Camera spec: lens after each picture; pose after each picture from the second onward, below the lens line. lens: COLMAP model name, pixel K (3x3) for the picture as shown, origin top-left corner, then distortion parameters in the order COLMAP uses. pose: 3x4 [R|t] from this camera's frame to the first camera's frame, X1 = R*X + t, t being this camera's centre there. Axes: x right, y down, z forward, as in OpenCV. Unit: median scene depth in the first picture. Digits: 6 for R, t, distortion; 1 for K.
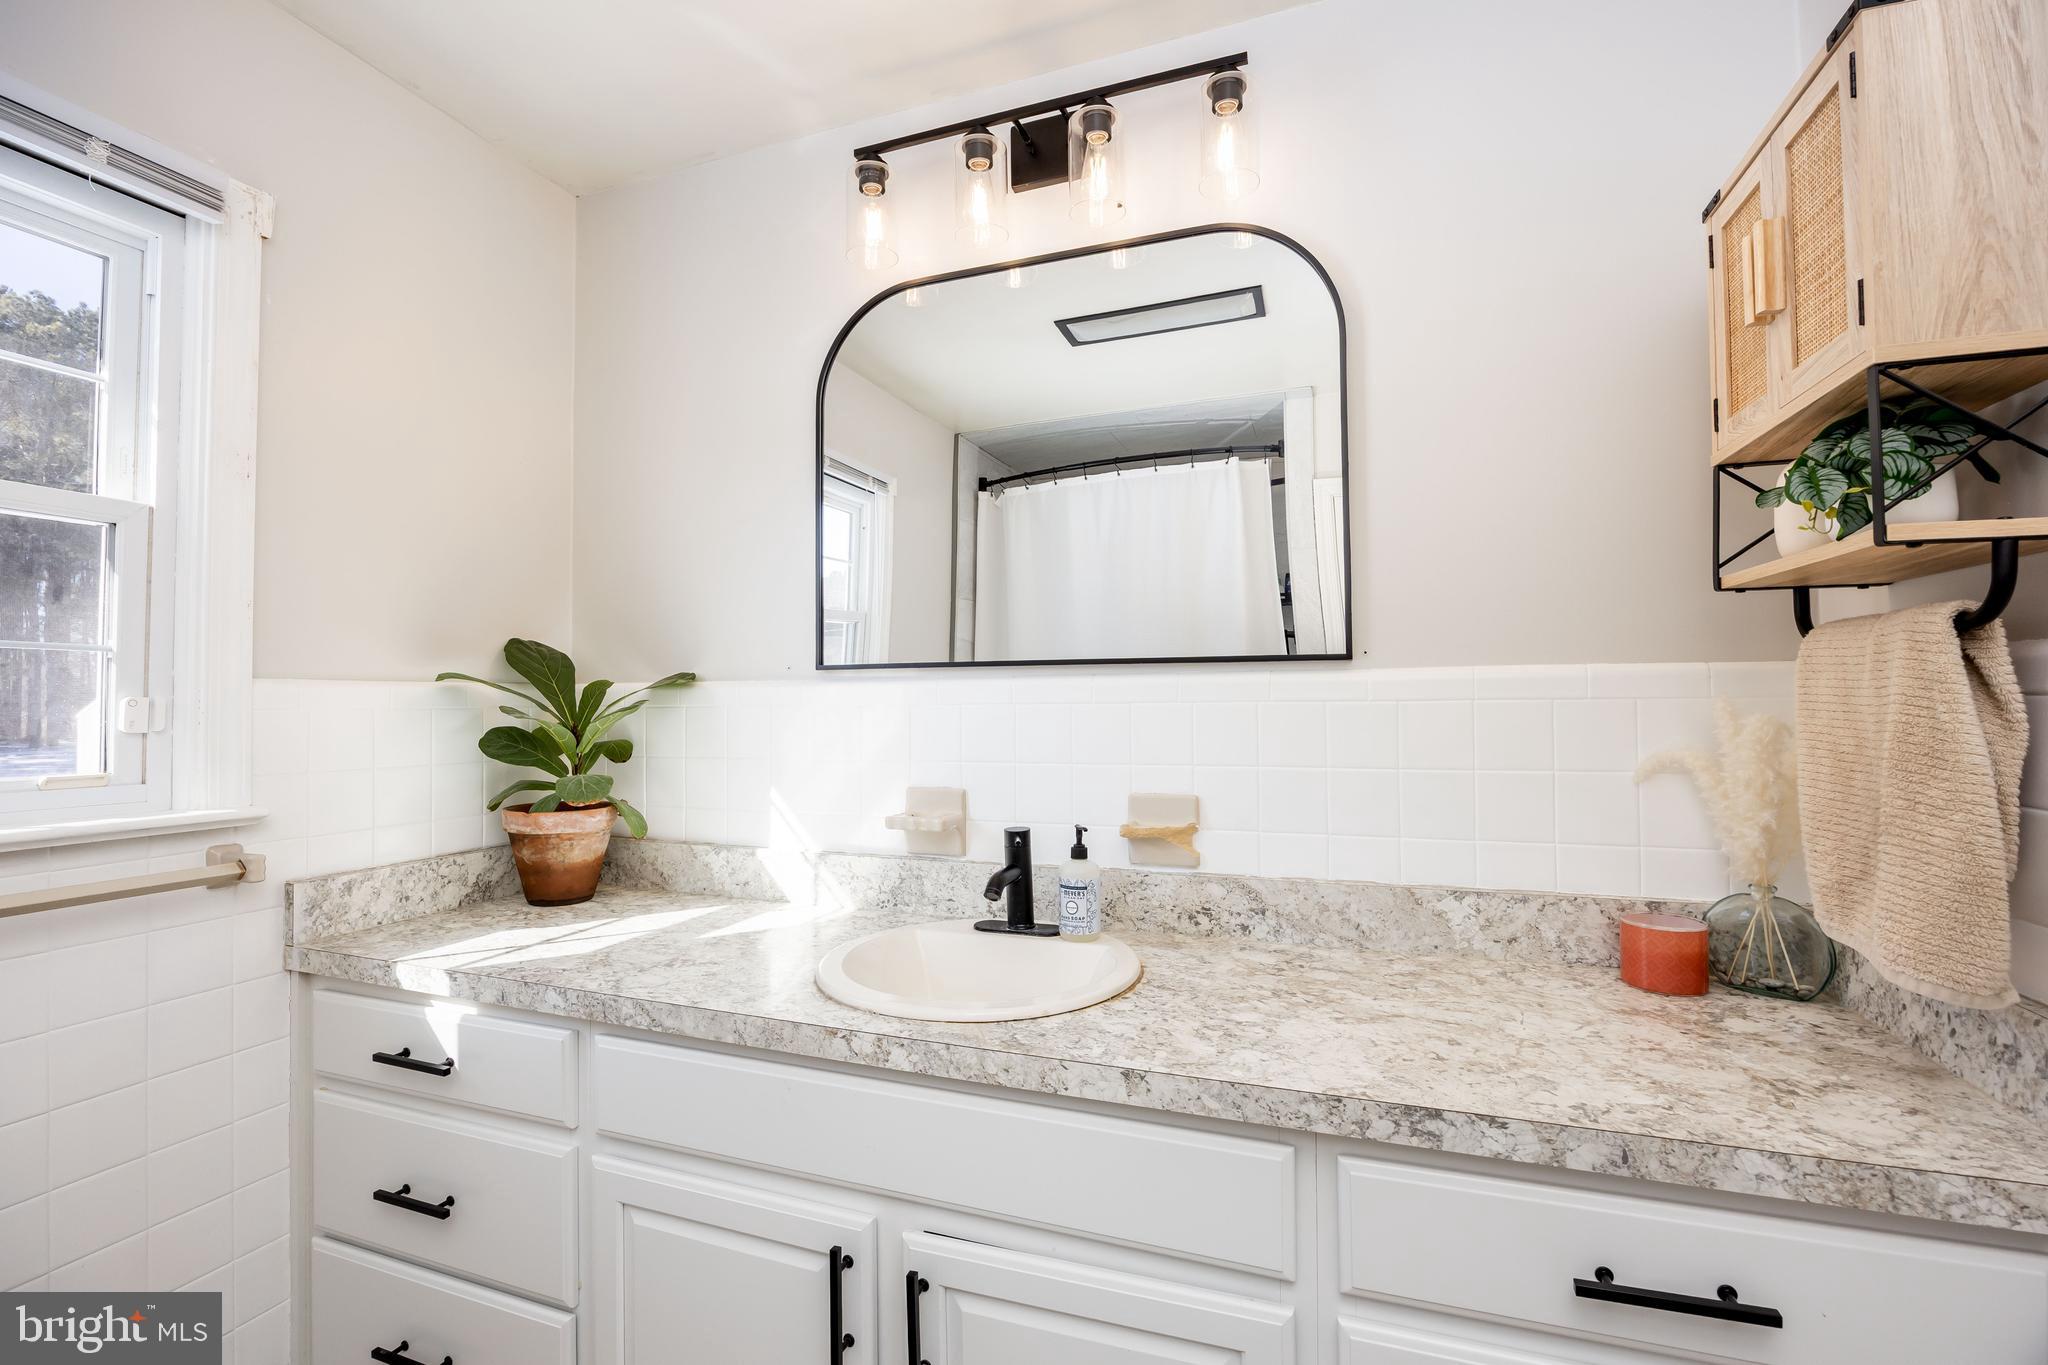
lens RADIAL K [[914.5, 0, 1018.3], [0, 914.5, 684.1], [0, 0, 1]] dist [-0.016285, 0.001952]
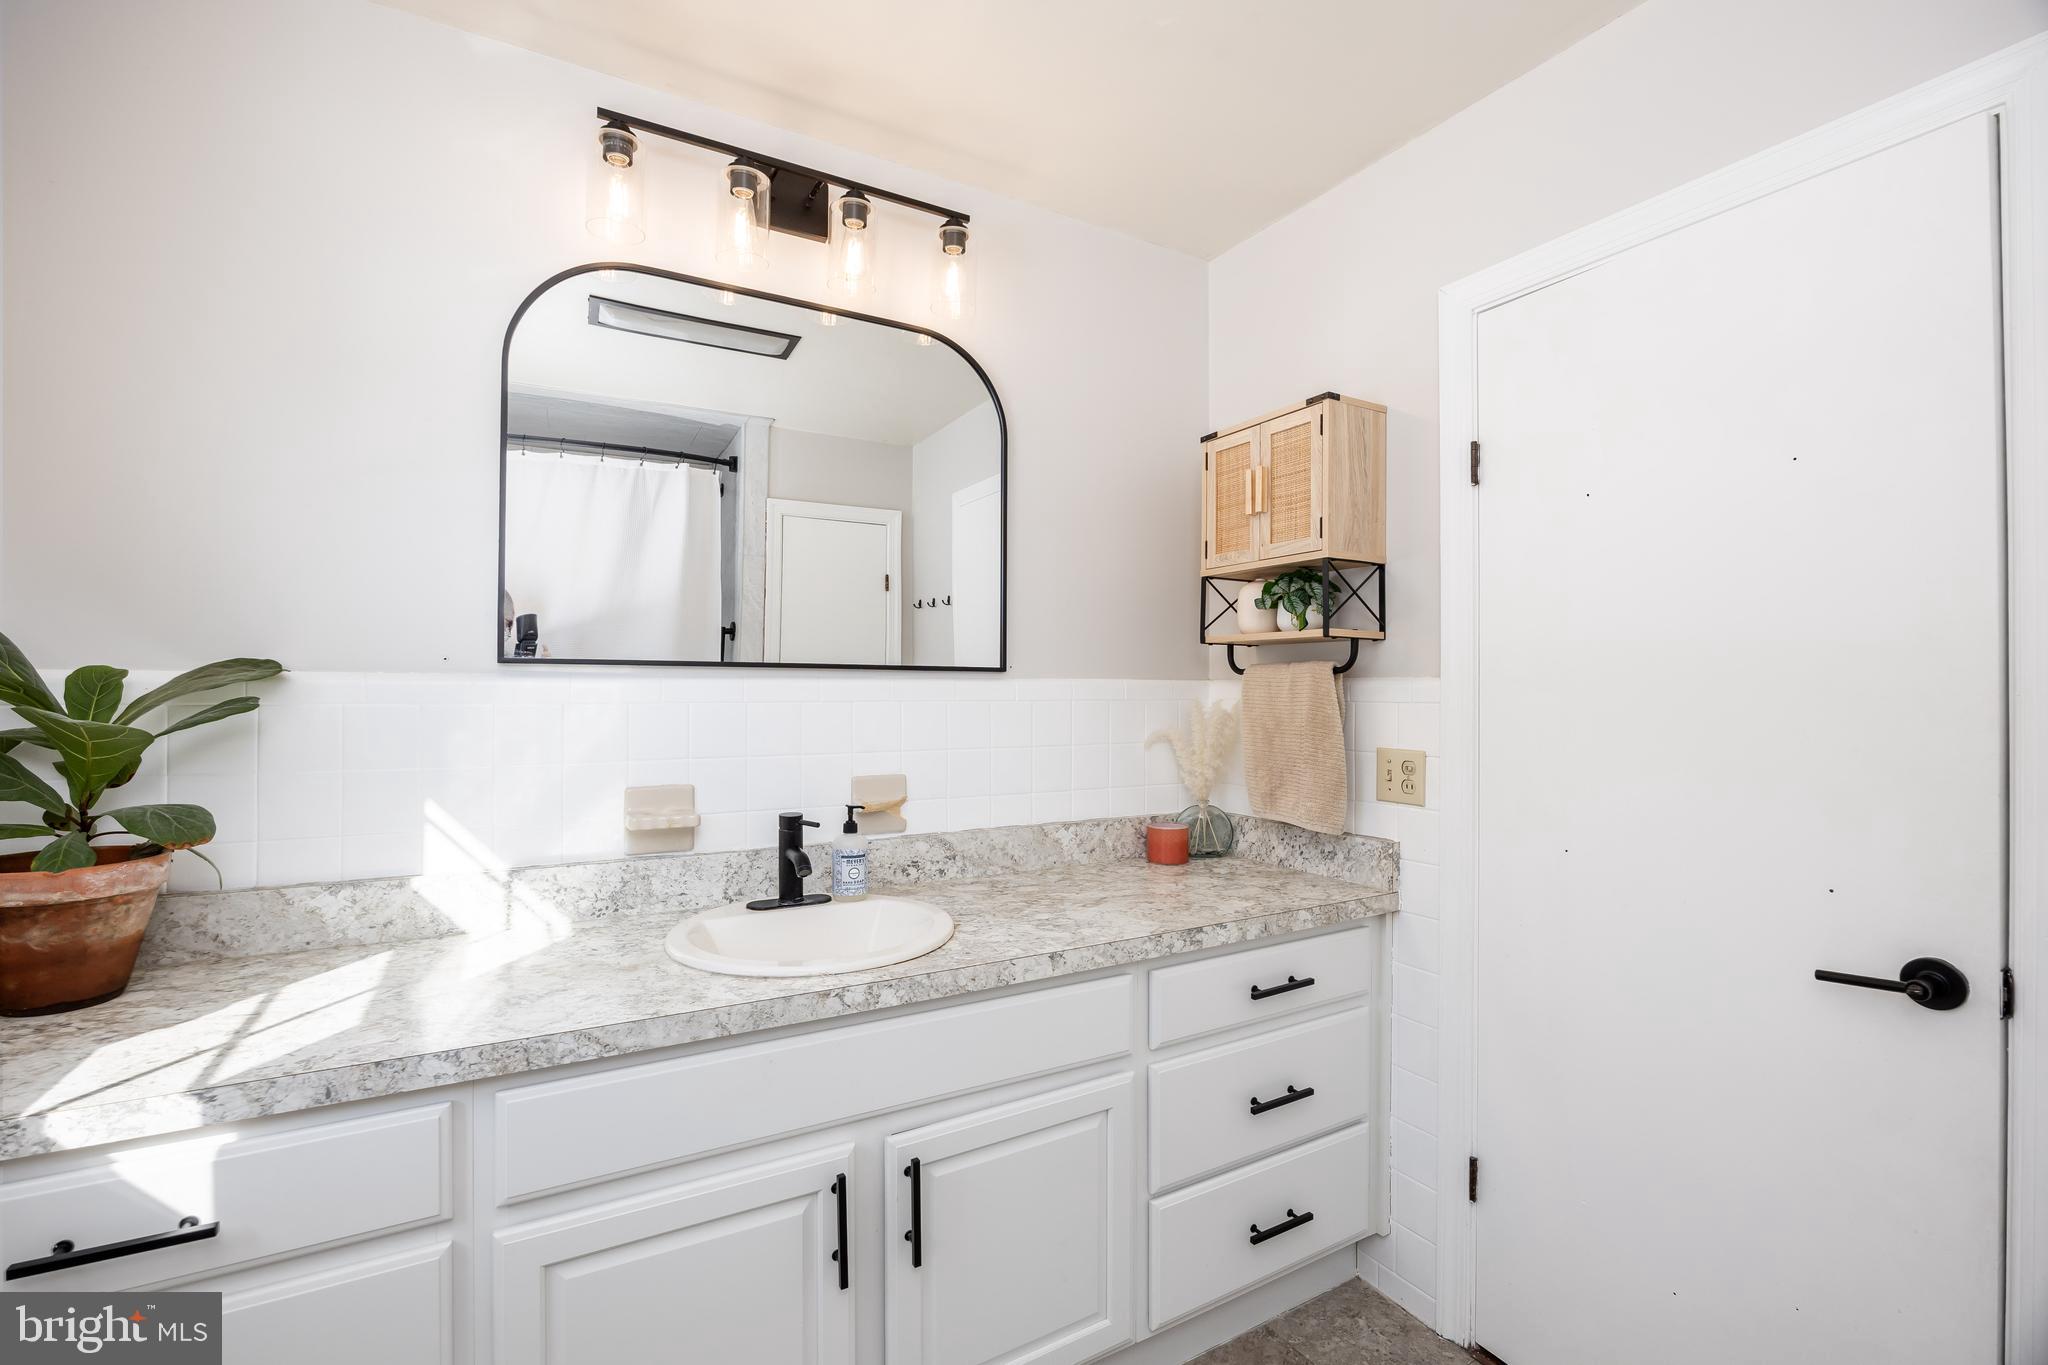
lens RADIAL K [[914.5, 0, 1021.2], [0, 914.5, 690.6], [0, 0, 1]] dist [-0.016285, 0.001952]
pose [[0.630167, 0.008548, 0.776412, -0.793282], [-0.023393, 0.999694, 0.007981, -0.010810], [-0.776107, -0.023192, 0.630175, 0.084867]]
